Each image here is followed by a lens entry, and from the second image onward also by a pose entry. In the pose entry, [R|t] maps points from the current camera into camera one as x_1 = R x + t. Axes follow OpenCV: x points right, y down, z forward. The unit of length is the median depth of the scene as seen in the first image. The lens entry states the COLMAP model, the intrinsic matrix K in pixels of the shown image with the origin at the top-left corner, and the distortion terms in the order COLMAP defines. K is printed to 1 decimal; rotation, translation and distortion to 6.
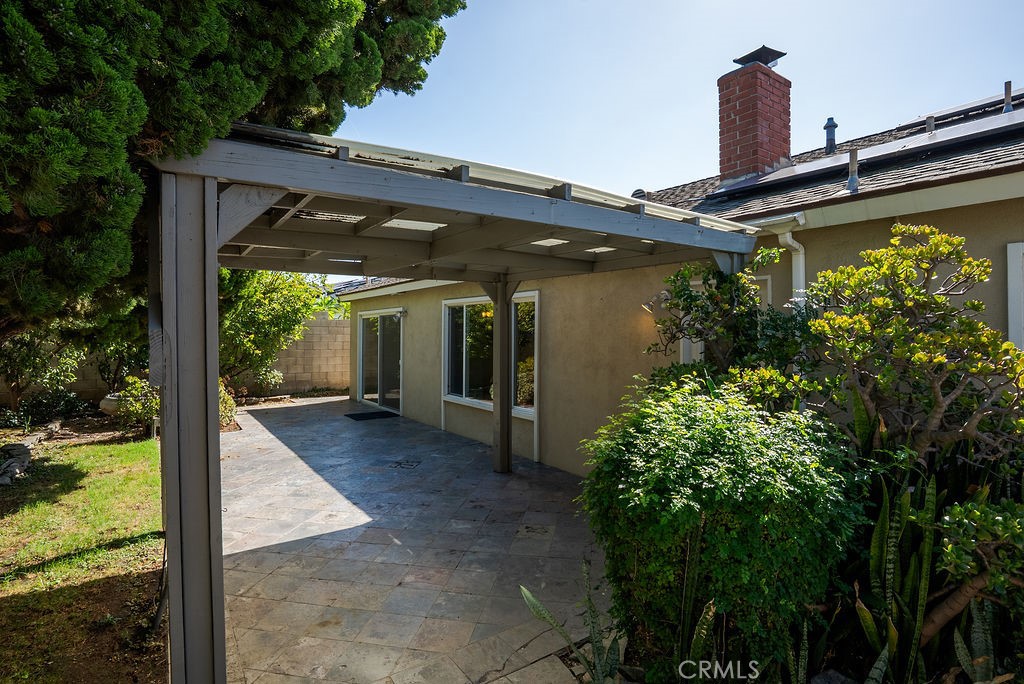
lens RADIAL K [[515.1, 0, 515.3], [0, 515.1, 330.8], [0, 0, 1]] dist [-0.066195, 0.000006]
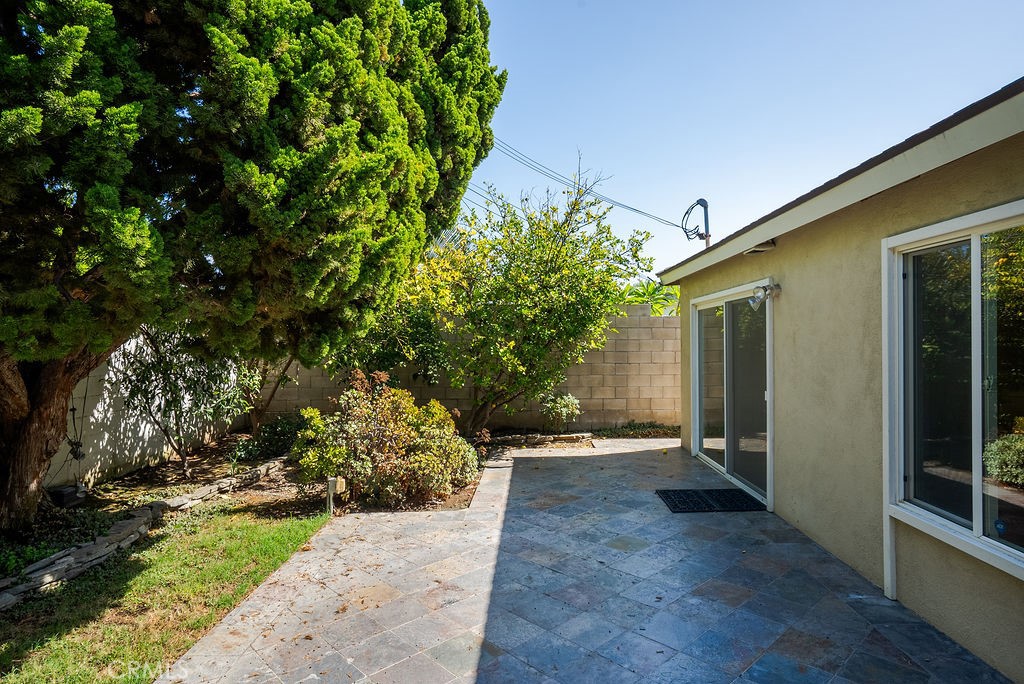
lens RADIAL K [[576.6, 0, 512.7], [0, 576.6, 344.1], [0, 0, 1]] dist [0.000672, 0.000476]
pose [[0.791611, -0.010326, -0.610938, -0.085722], [0.018118, 0.999814, 0.006577, 0.006224], [0.610757, -0.016275, 0.791651, 0.443206]]
